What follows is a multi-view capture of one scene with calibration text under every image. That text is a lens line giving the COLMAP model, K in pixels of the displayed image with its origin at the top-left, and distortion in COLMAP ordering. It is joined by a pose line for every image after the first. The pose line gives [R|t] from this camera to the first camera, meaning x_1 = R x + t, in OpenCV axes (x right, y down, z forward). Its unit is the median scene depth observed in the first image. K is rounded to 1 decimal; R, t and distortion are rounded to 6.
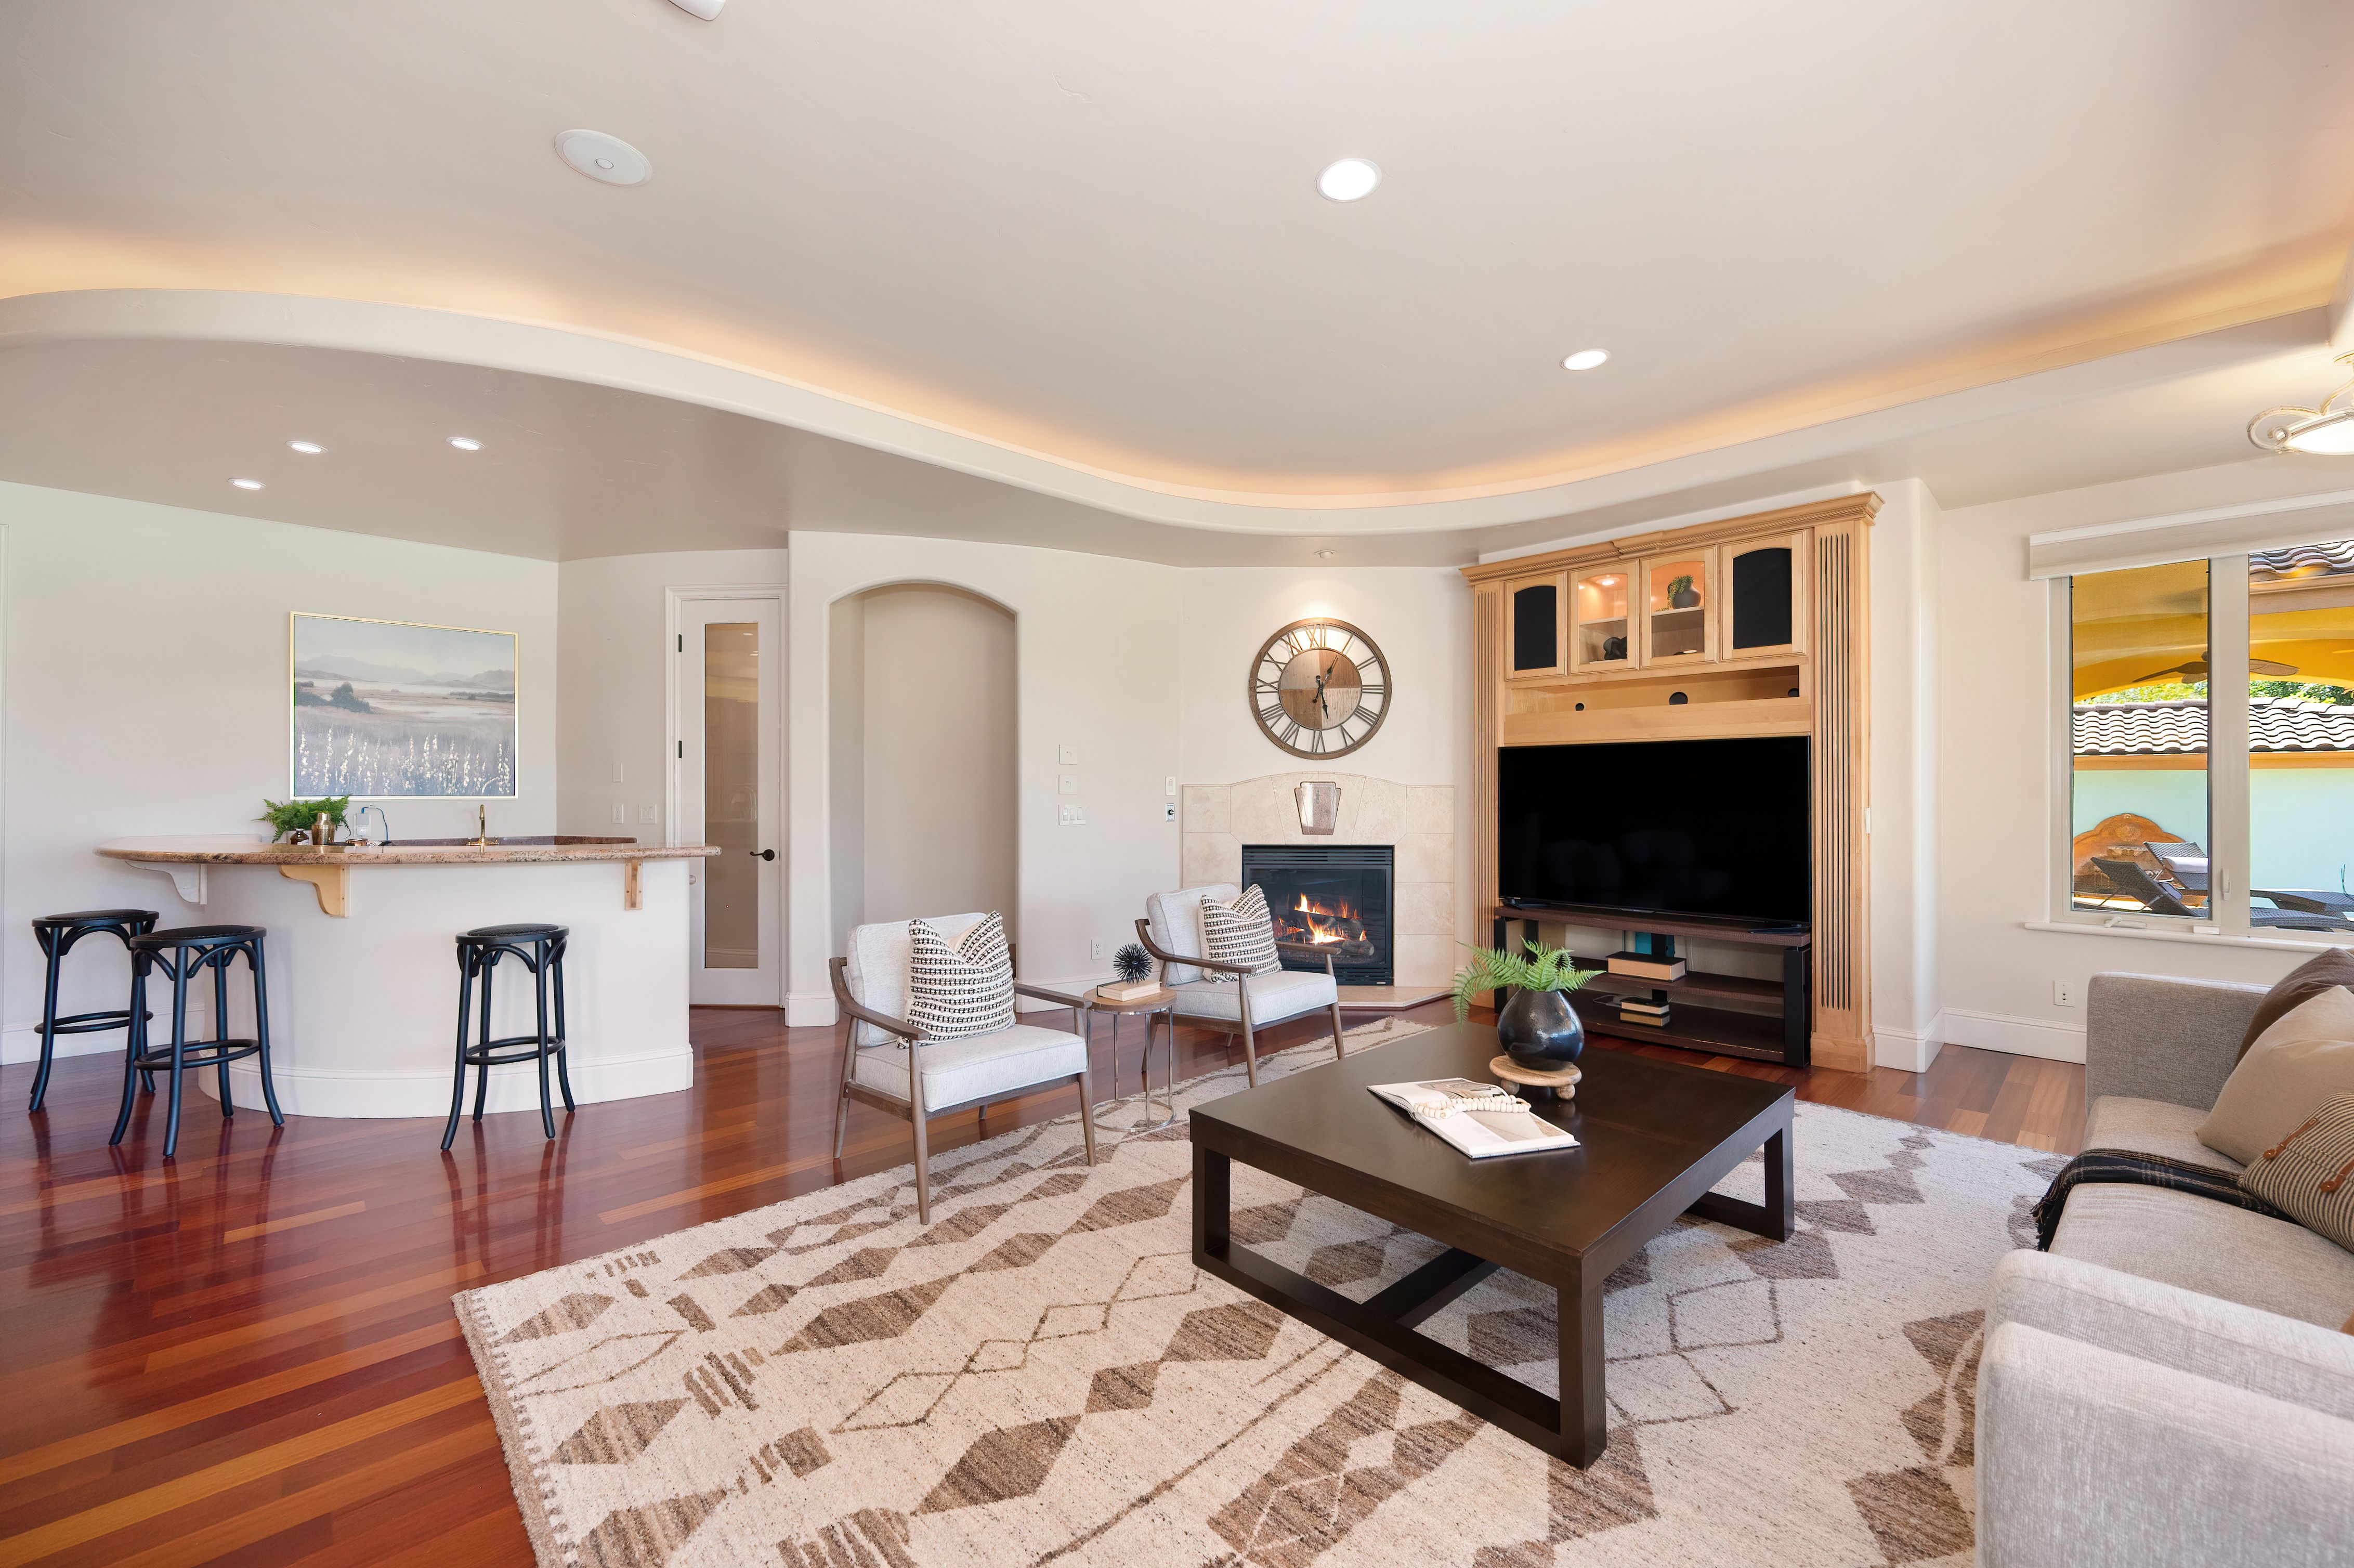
lens RADIAL K [[928.3, 0, 1162.5], [0, 928.3, 787.6], [0, 0, 1]] dist [0.005389, 0.000234]
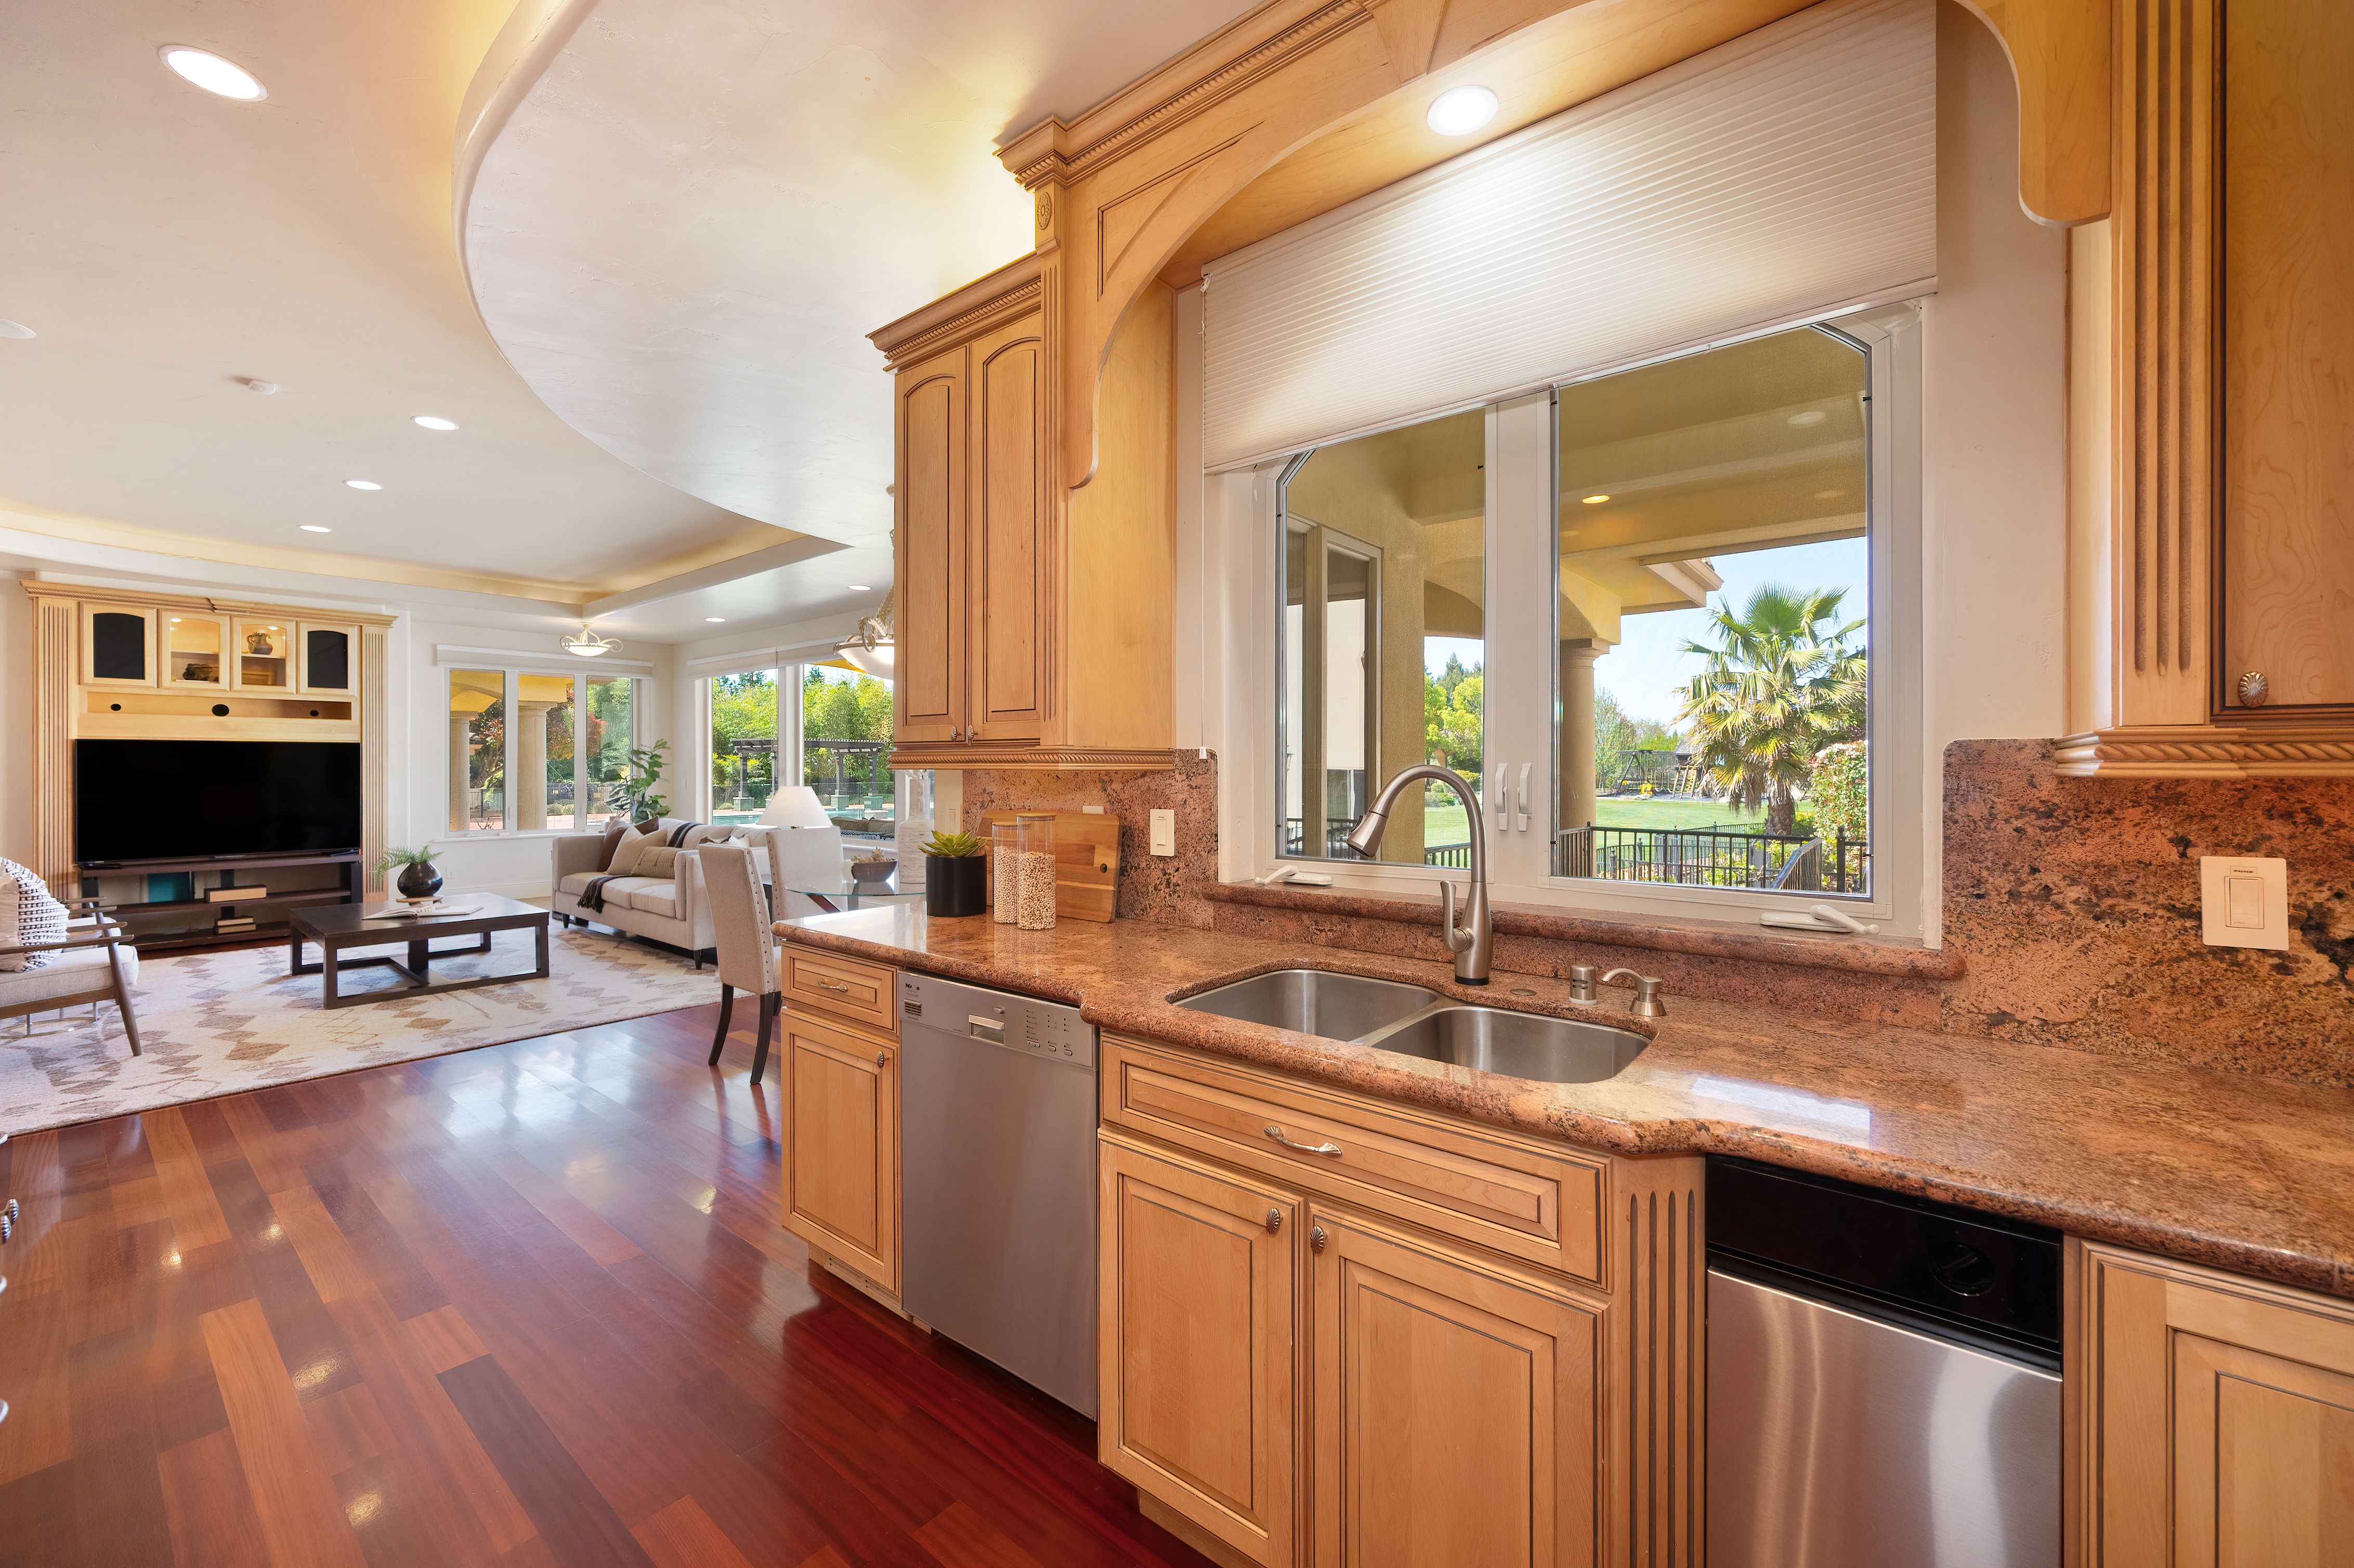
lens RADIAL K [[928.2, 0, 1183.8], [0, 928.2, 767.8], [0, 0, 1]] dist [-0.000157, 0.000023]
pose [[-0.130015, -0.000202, 0.991512, -1.129463], [-0.001058, 0.999999, 0.000065, -0.008074], [-0.991511, -0.001040, -0.130016, -0.296411]]
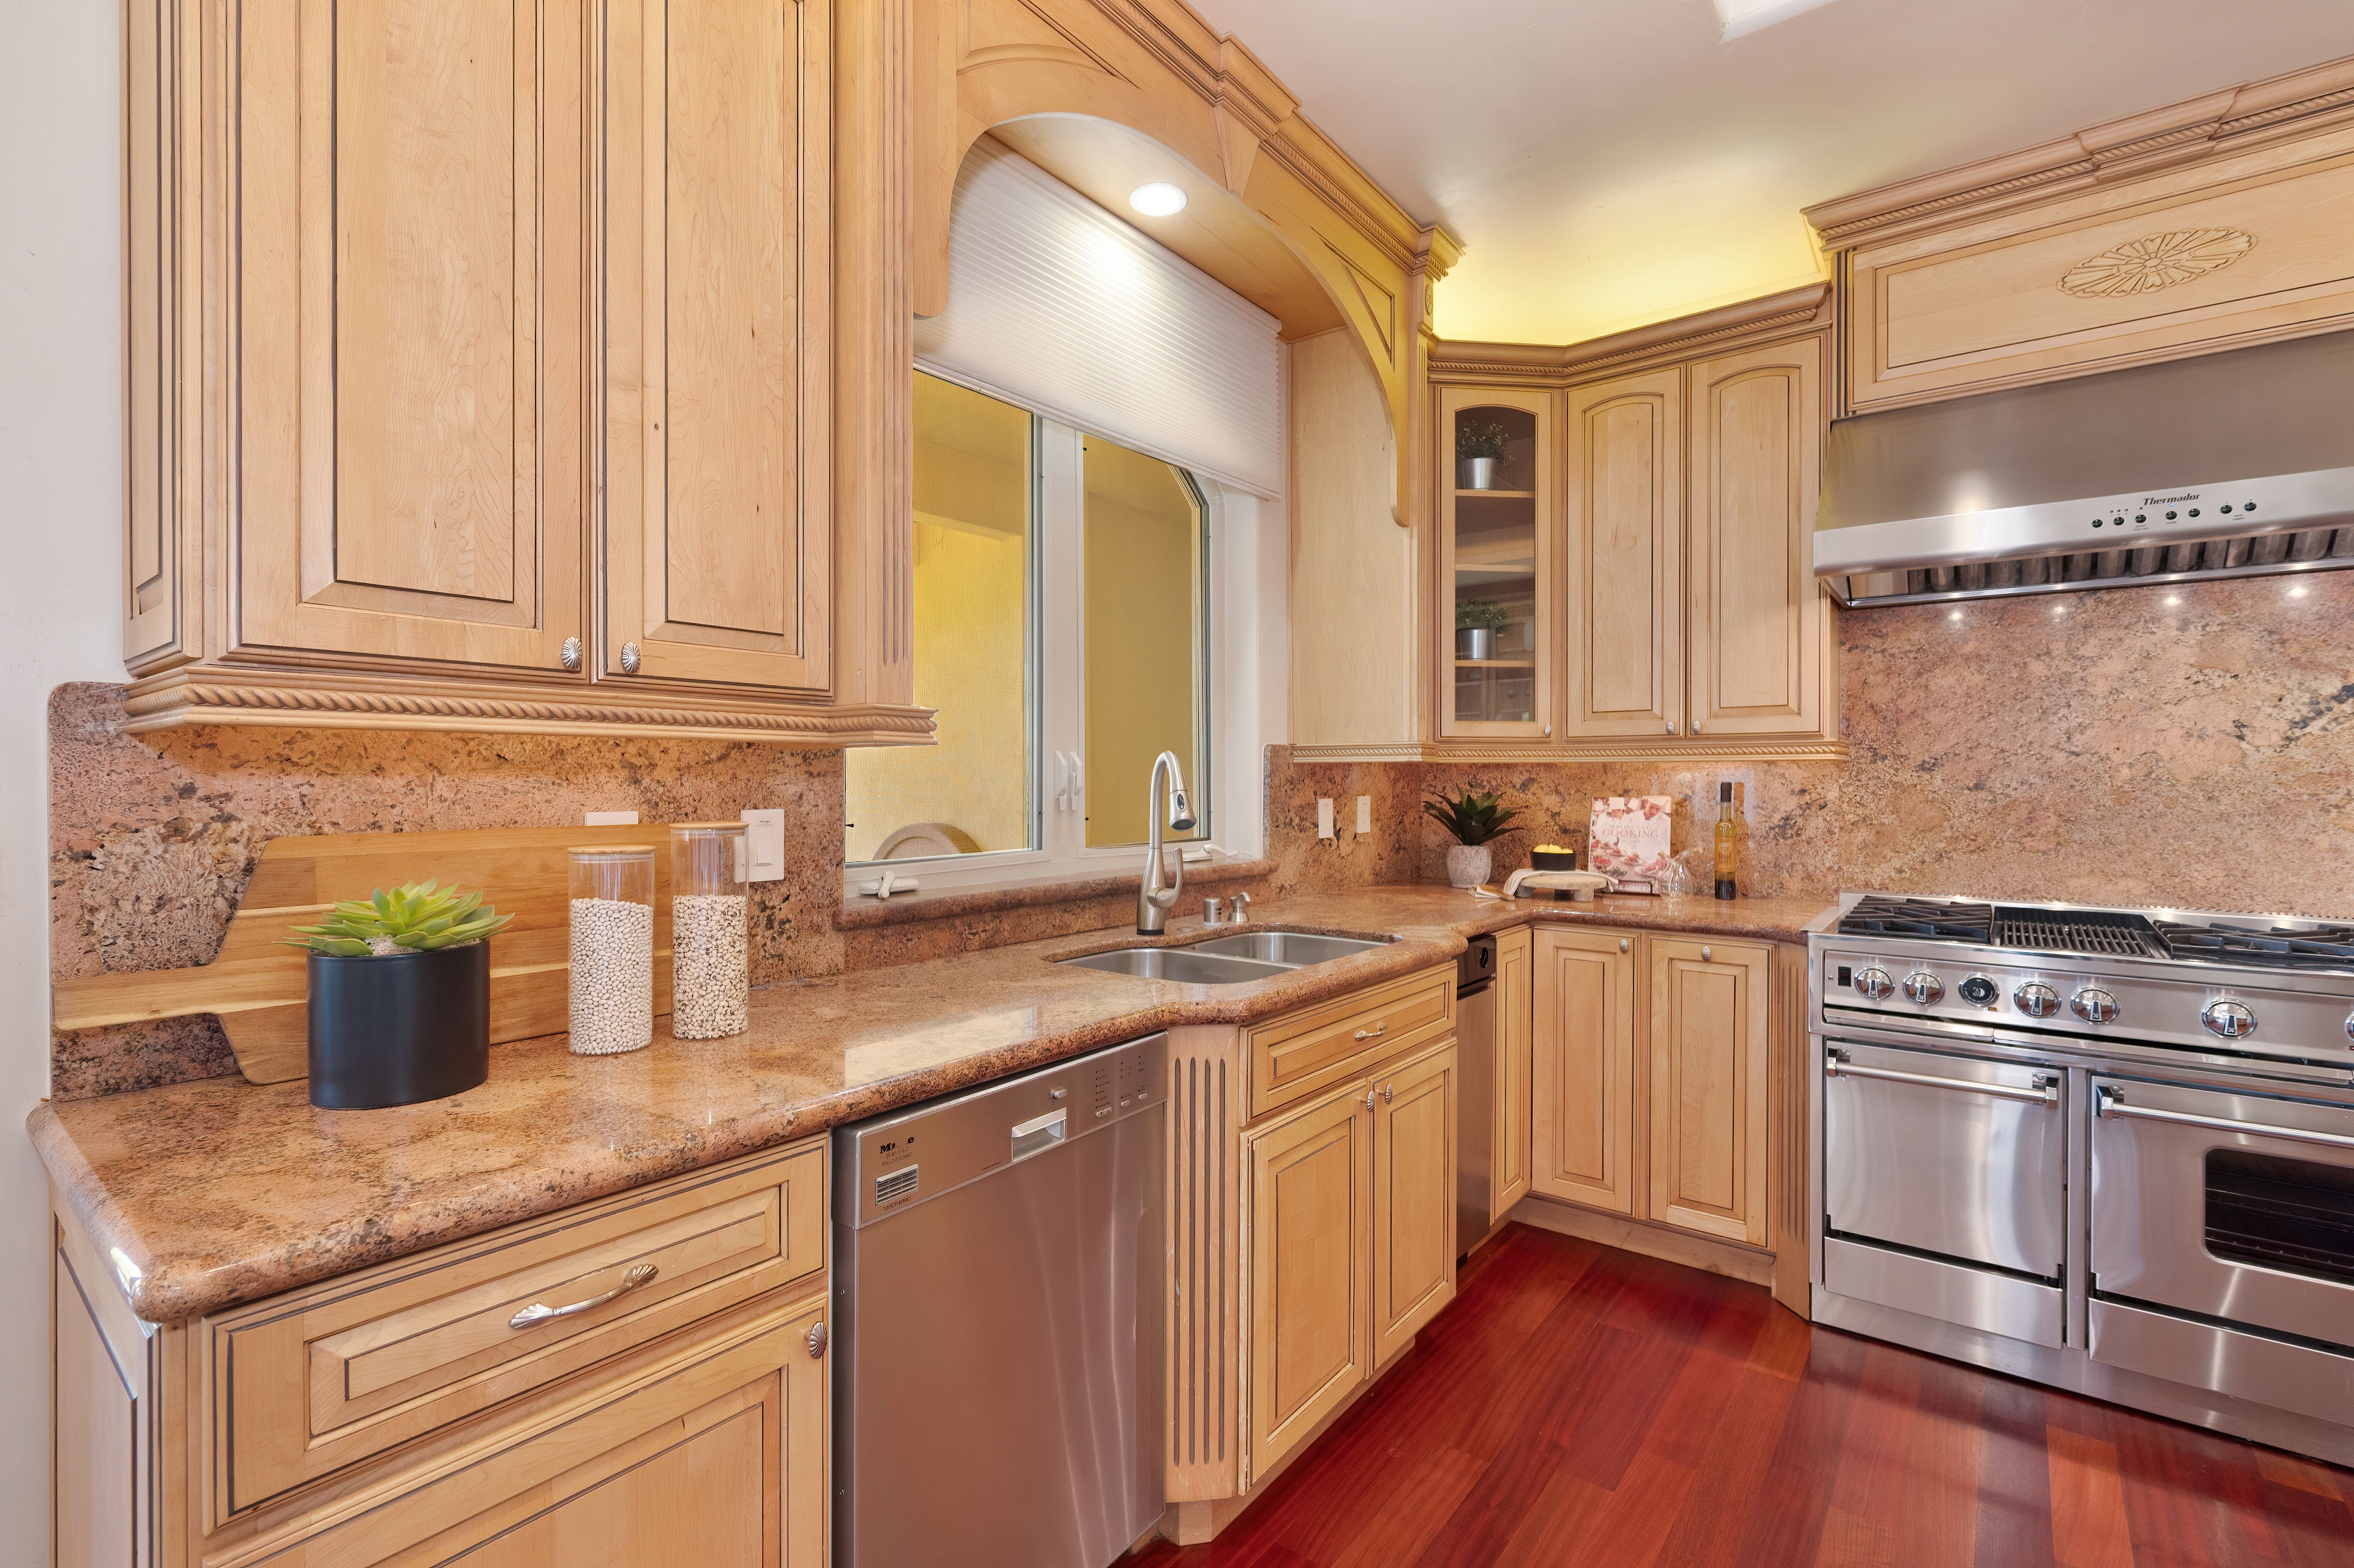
lens RADIAL K [[1059.8, 0, 1177.0], [0, 1059.8, 784.0], [0, 0, 1]] dist [0.001526, 0.000105]
pose [[-0.989071, 0.000760, -0.147440, -0.734839], [0.000144, 0.999991, 0.004190, 0.003590], [0.147442, 0.004123, -0.989062, 0.024160]]
